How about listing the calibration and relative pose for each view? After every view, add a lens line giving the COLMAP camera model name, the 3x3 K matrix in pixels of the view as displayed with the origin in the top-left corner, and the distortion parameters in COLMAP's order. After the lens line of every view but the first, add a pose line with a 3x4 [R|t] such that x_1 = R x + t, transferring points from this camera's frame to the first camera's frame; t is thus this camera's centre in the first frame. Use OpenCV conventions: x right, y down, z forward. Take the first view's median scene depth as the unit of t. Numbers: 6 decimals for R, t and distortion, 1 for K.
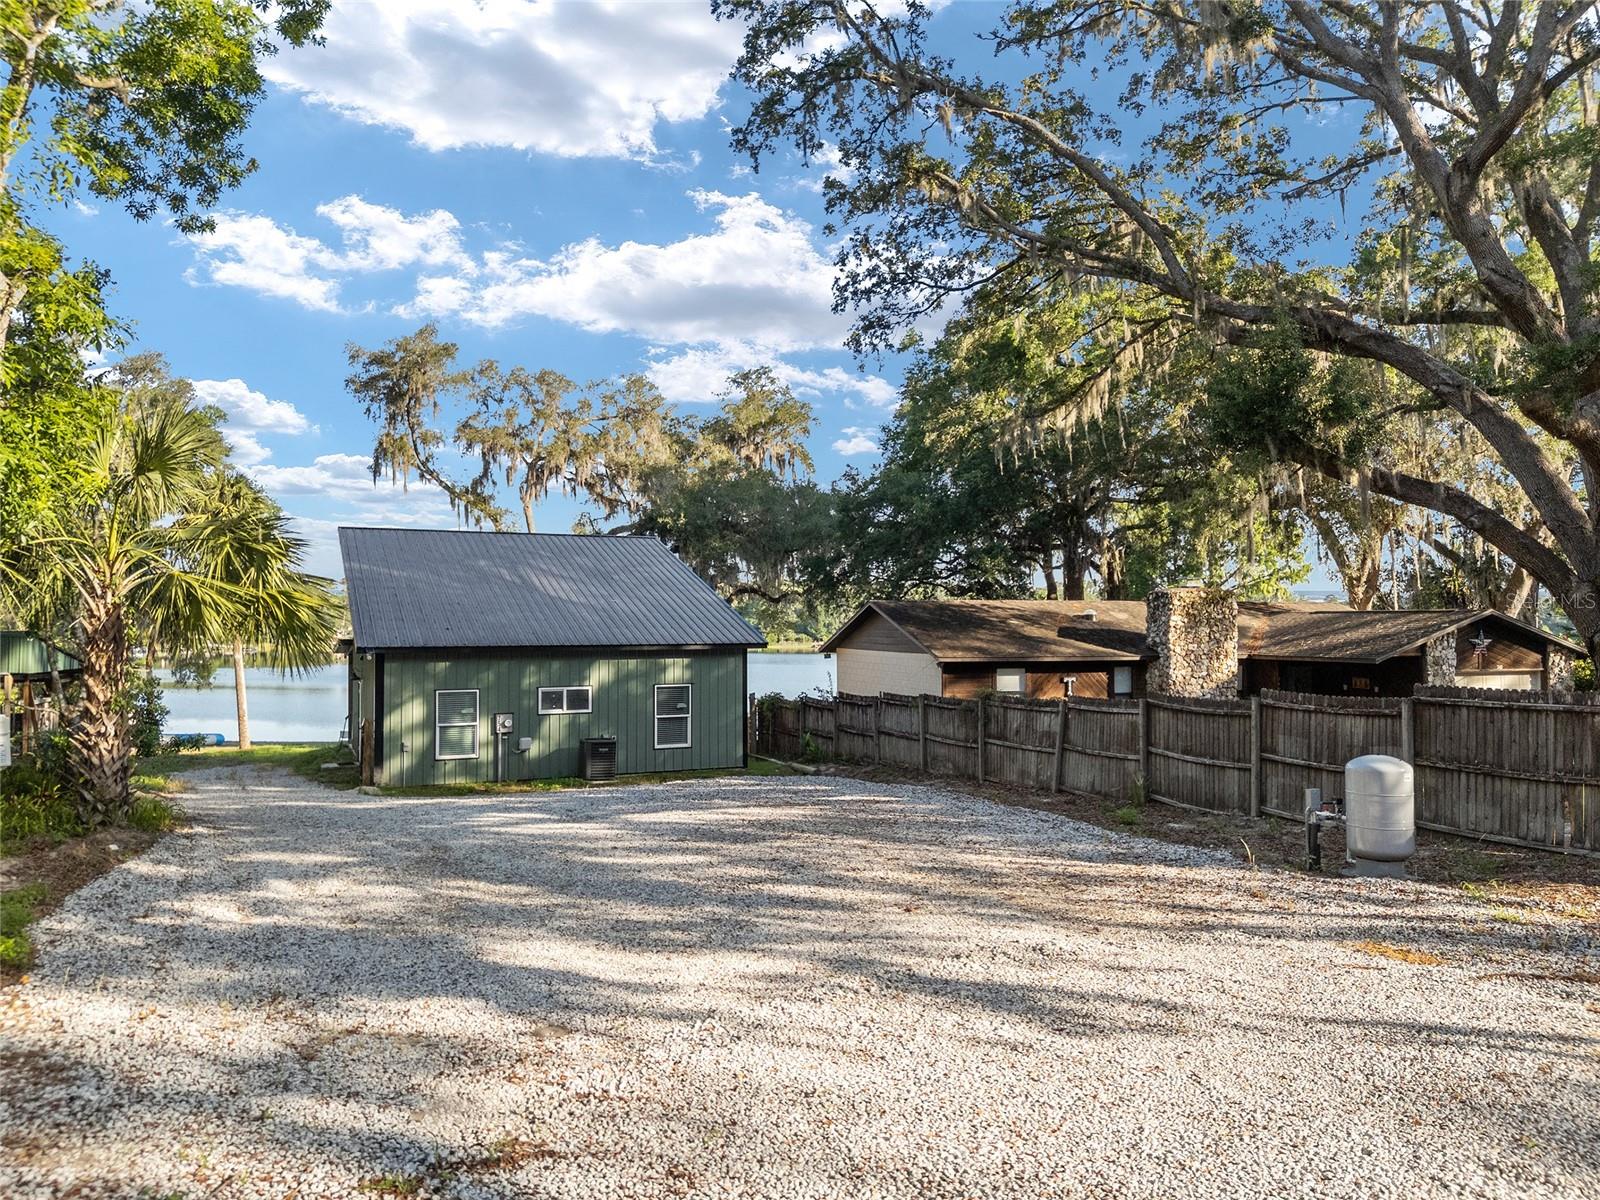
lens RADIAL K [[1113.4, 0, 804.0], [0, 1113.4, 645.2], [0, 0, 1]] dist [0.052906, -0.053125]
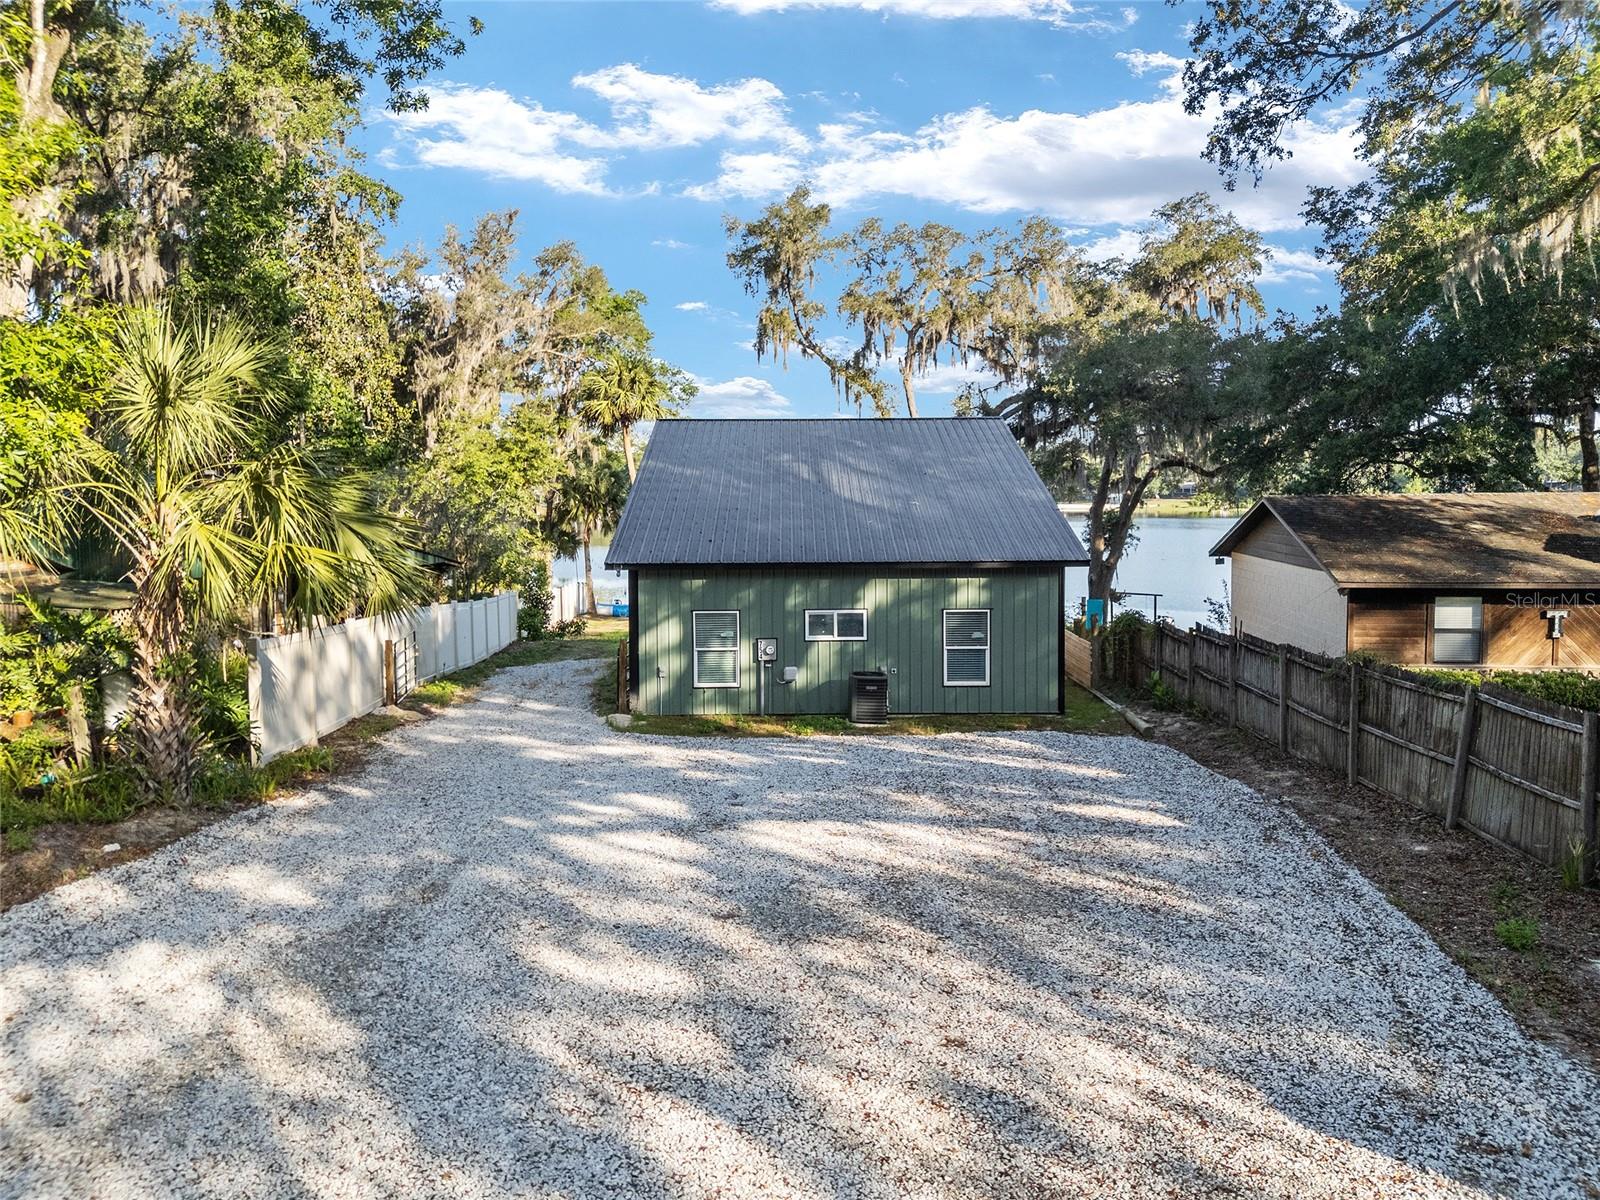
lens RADIAL K [[1175.0, 0, 800.0], [0, 1175.0, 600.0], [0, 0, 1]] dist [0.098453, -0.122436]
pose [[0.927541, 0.028692, -0.372618, 0.076398], [-0.001801, 0.997380, 0.072316, -0.029368], [0.373717, -0.066405, 0.925163, 0.132669]]
